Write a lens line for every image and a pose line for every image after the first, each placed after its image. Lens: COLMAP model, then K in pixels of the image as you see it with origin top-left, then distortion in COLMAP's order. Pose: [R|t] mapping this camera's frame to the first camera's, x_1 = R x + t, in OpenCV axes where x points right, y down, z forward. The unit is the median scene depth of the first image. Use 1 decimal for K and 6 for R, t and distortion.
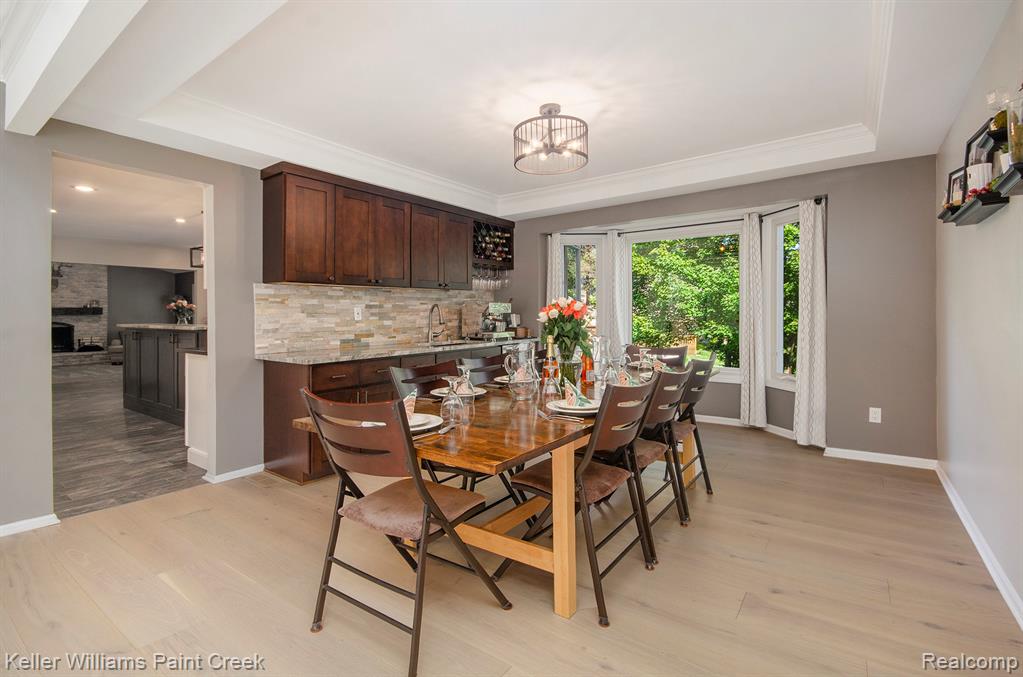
lens RADIAL K [[465.5, 0, 510.1], [0, 465.5, 310.3], [0, 0, 1]] dist [-0.001357, -0.000693]
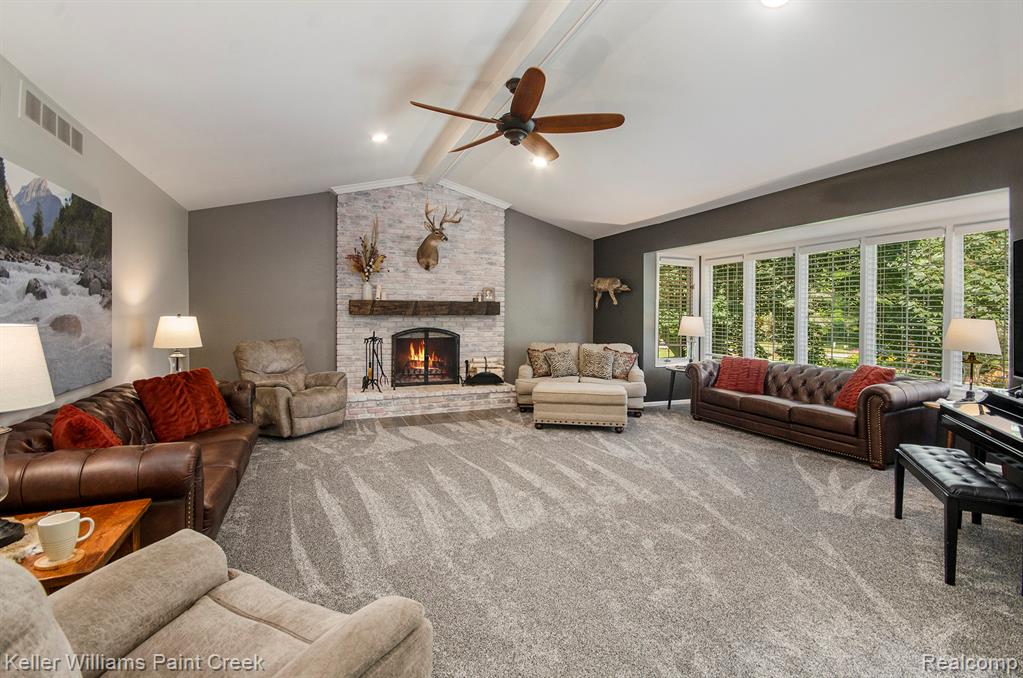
lens RADIAL K [[465.5, 0, 502.9], [0, 465.5, 307.9], [0, 0, 1]] dist [-0.001357, -0.000693]
pose [[0.849634, 0.002199, -0.527367, -0.605384], [0.000028, 0.999991, 0.004215, -0.001019], [0.527372, -0.003596, 0.849627, 0.561959]]
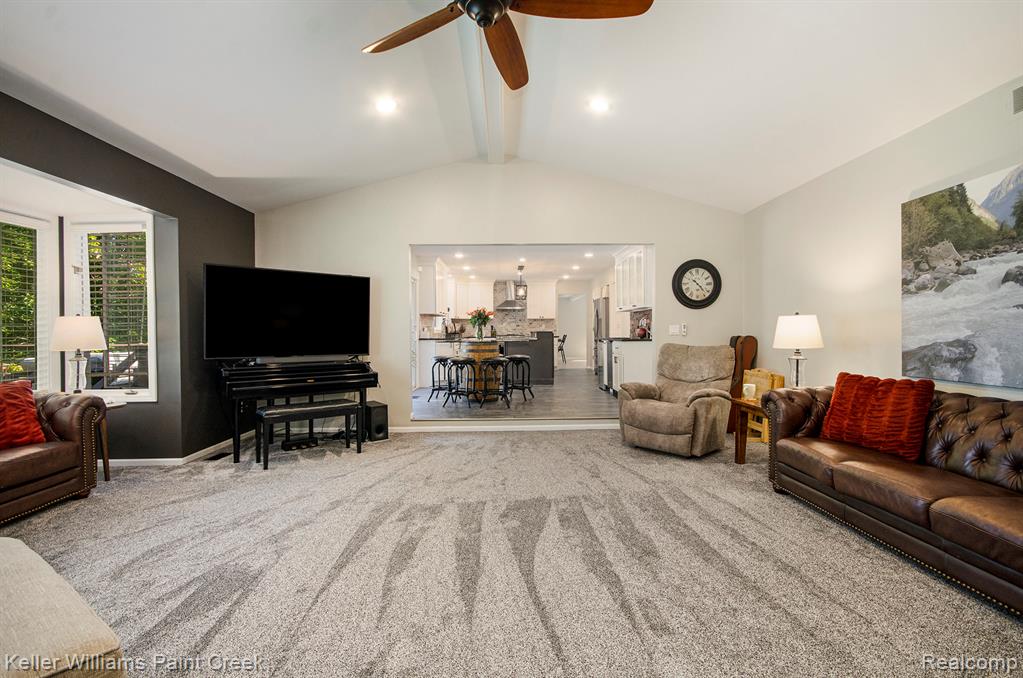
lens RADIAL K [[465.5, 0, 511.2], [0, 465.5, 338.7], [0, 0, 1]] dist [-0.001357, -0.000693]
pose [[-0.615996, -0.000148, 0.787749, -0.881516], [-0.001877, 0.999997, -0.001280, 0.018132], [-0.787747, -0.002267, -0.615995, 0.898643]]
